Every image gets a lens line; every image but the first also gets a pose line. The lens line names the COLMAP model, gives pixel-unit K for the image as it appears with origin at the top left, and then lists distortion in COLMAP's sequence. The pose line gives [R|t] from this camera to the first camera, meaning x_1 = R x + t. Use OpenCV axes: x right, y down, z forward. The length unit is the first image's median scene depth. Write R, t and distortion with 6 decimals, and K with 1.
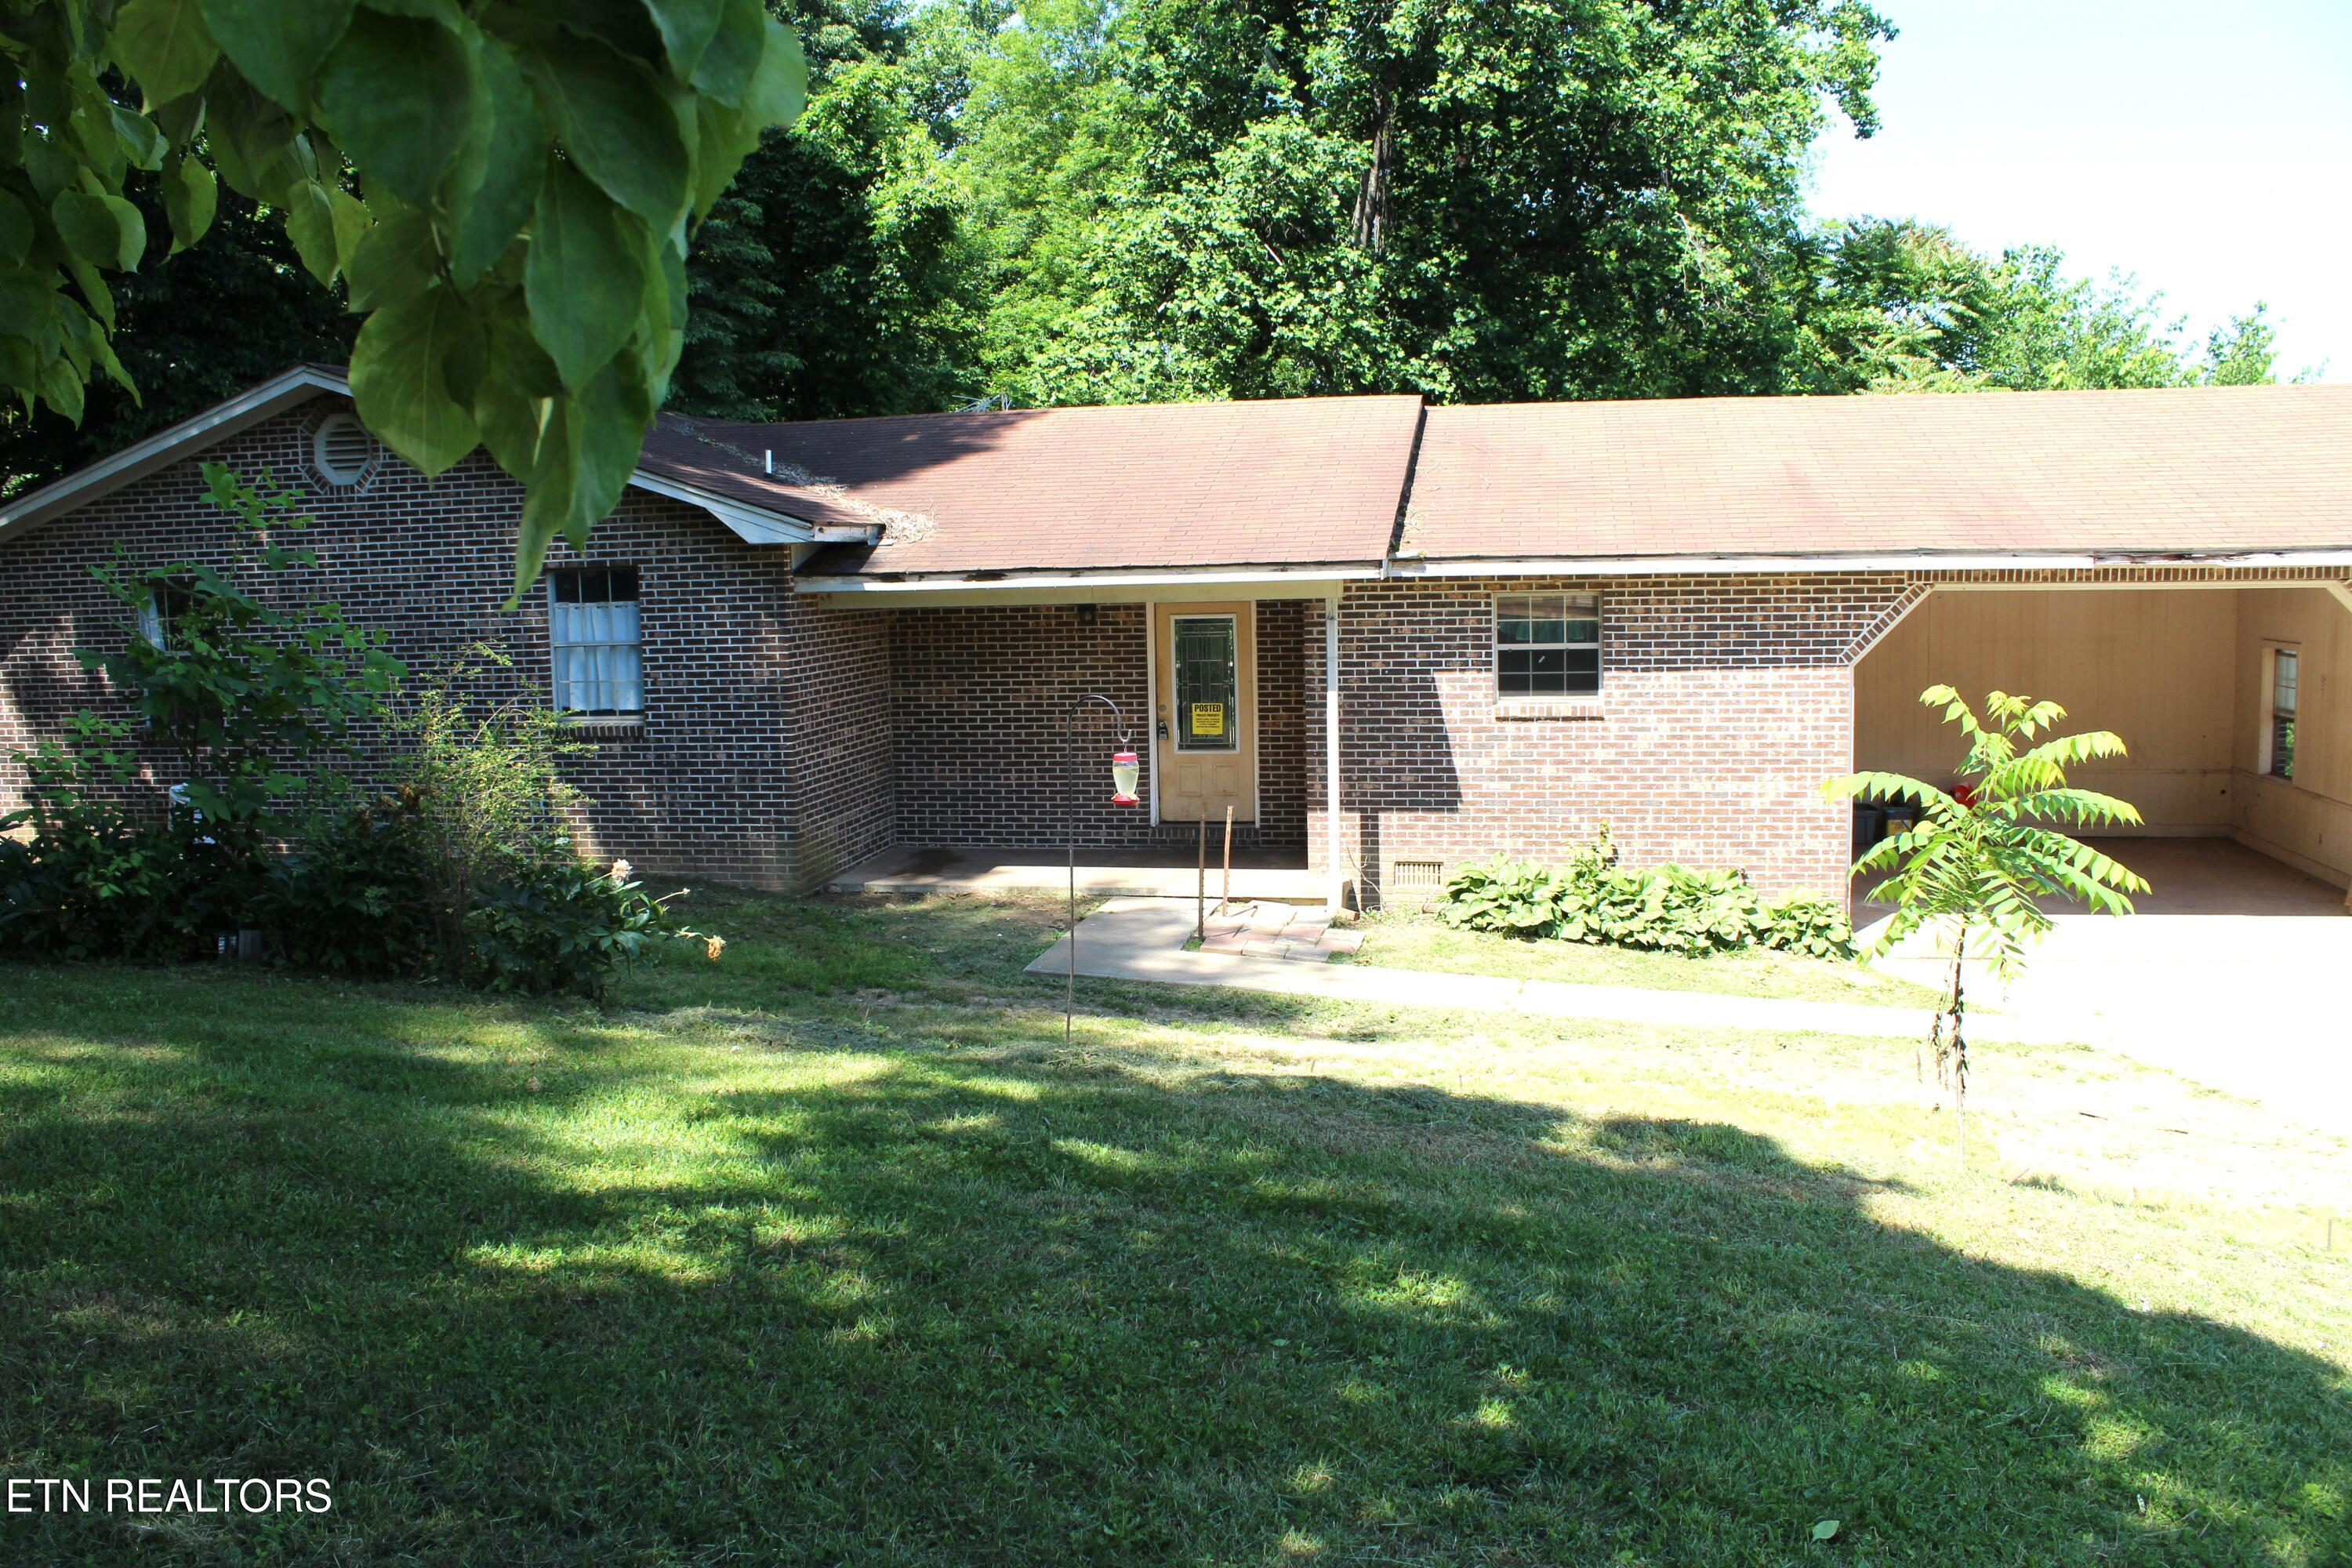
lens RADIAL K [[1944.6, 0, 1176.0], [0, 1944.6, 784.0], [0, 0, 1]] dist [-0.125185, 0.086574]
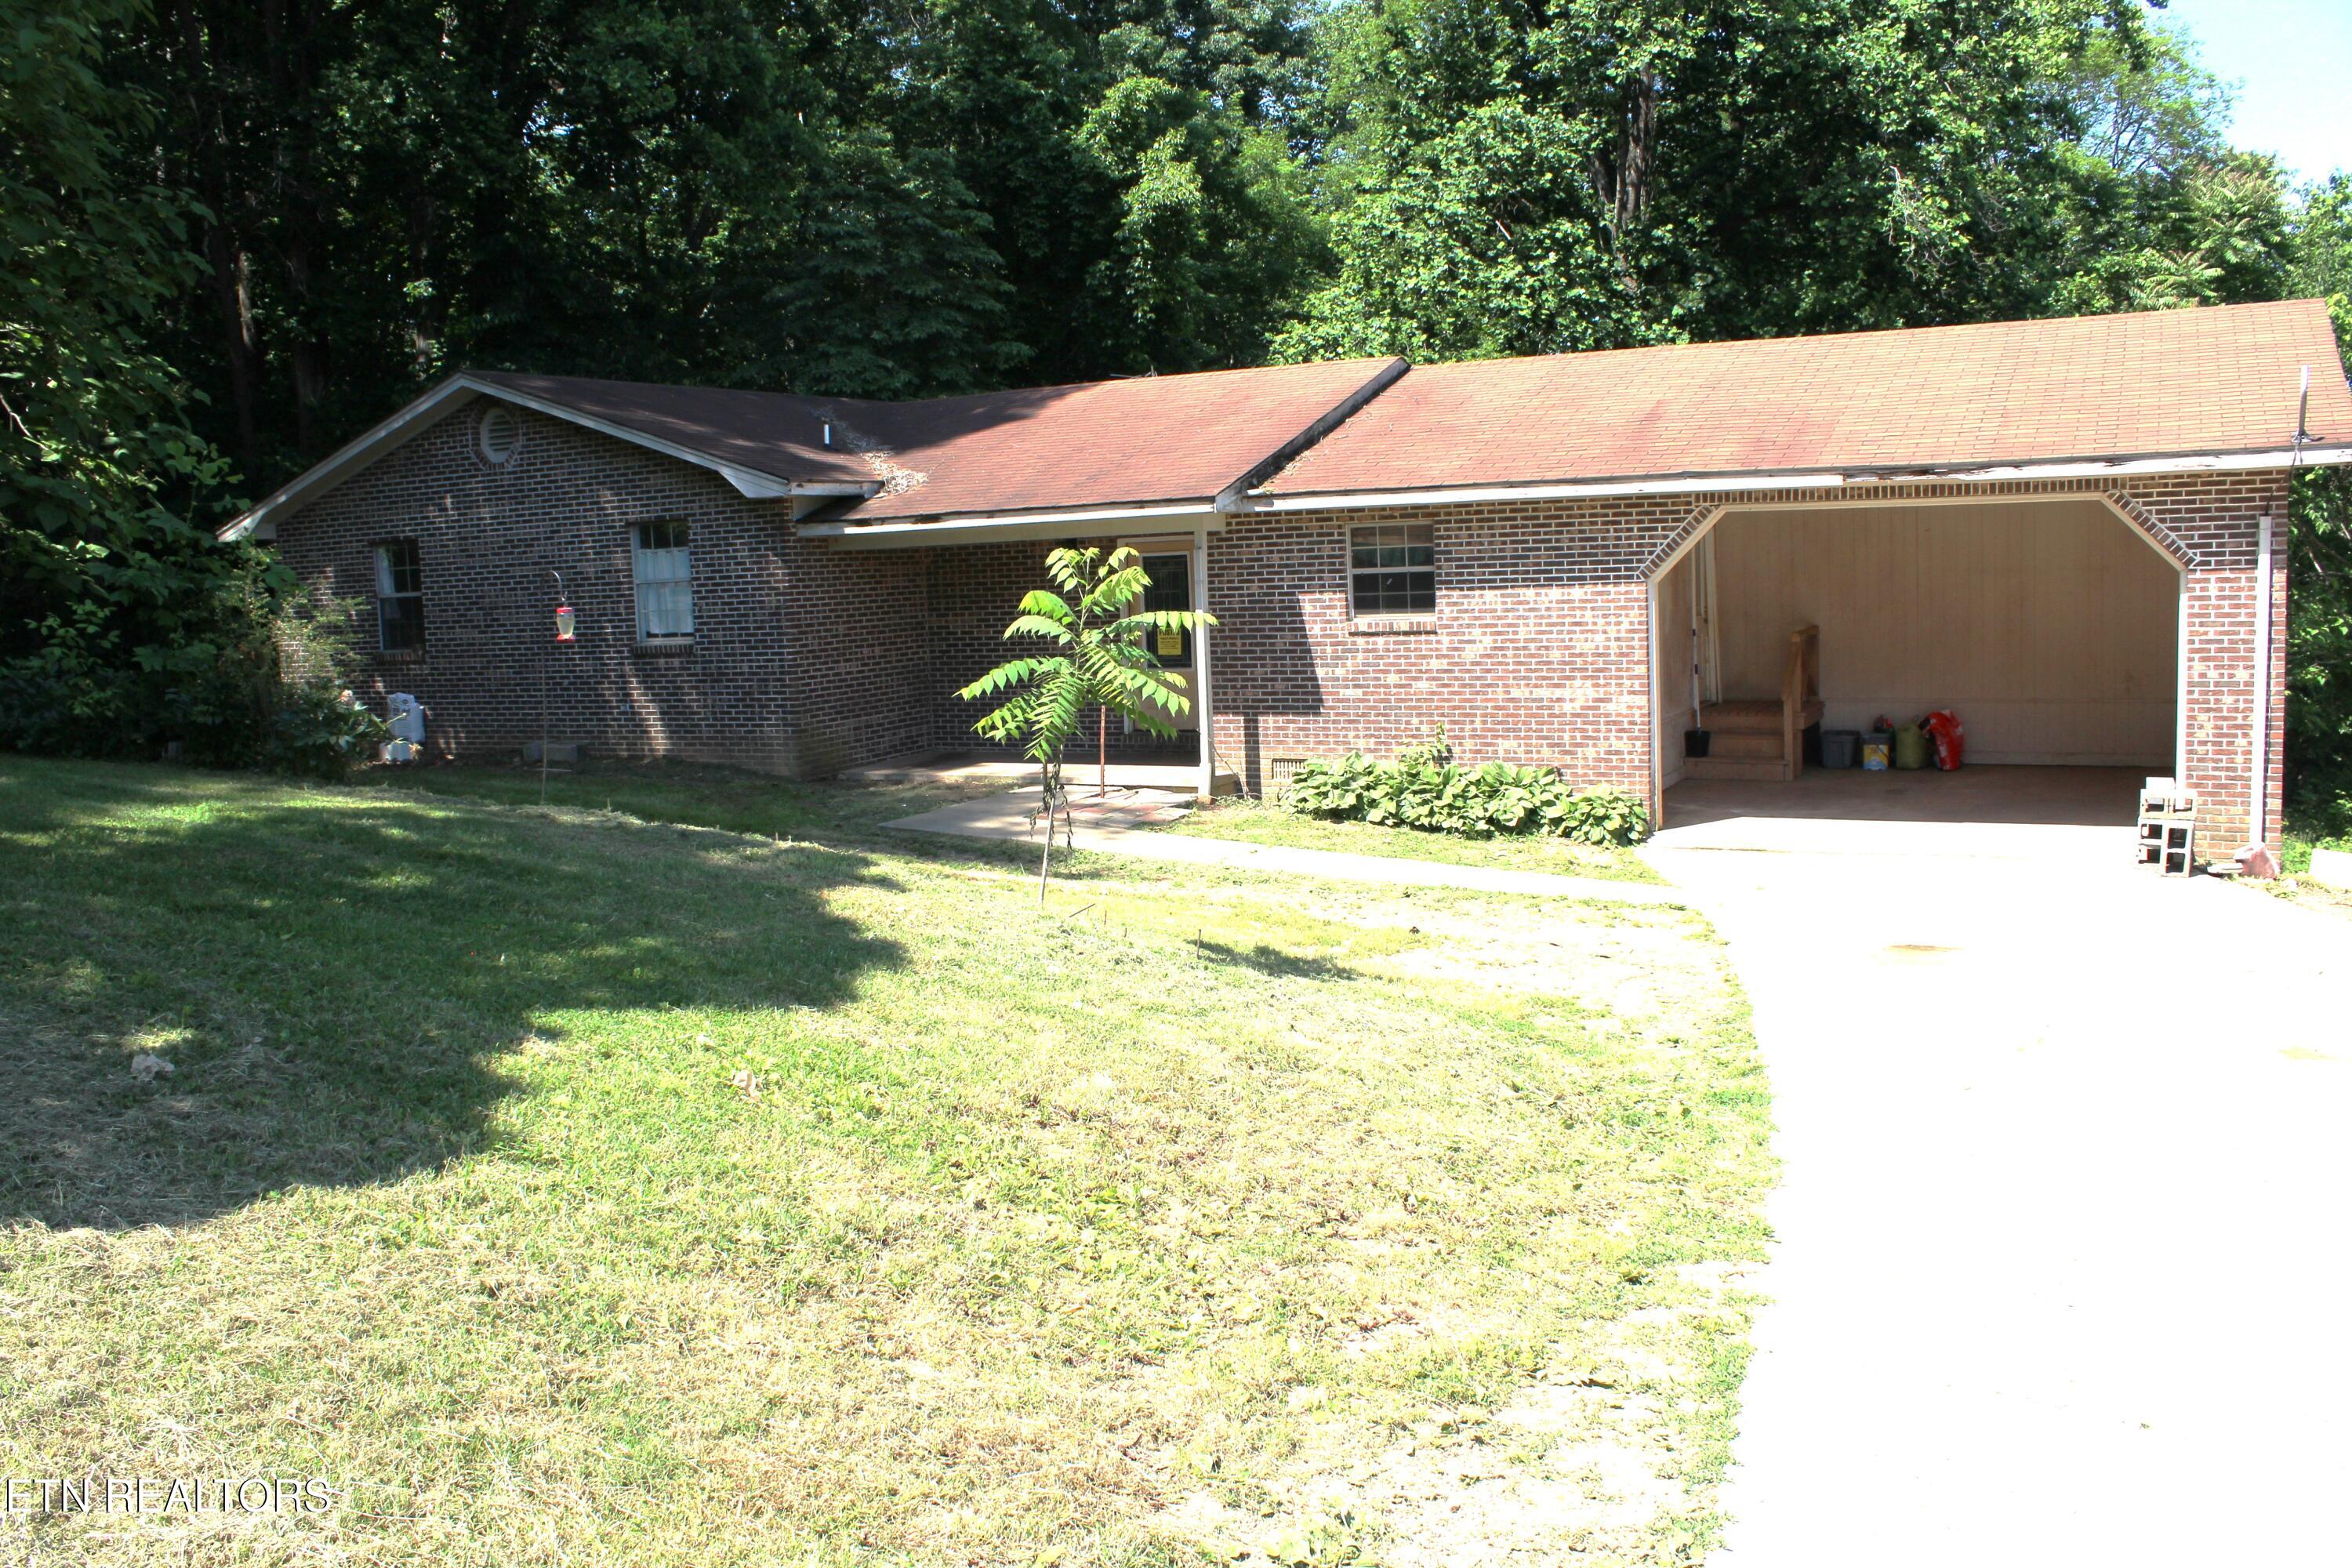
lens RADIAL K [[1934.6, 0, 1178.5], [0, 1934.6, 831.5], [0, 0, 1]] dist [-0.137807, 0.107268]
pose [[0.959369, 0.023293, -0.281192, 0.390224], [-0.014209, 0.999311, 0.034299, 0.045365], [0.281797, -0.028910, 0.959038, -0.125727]]
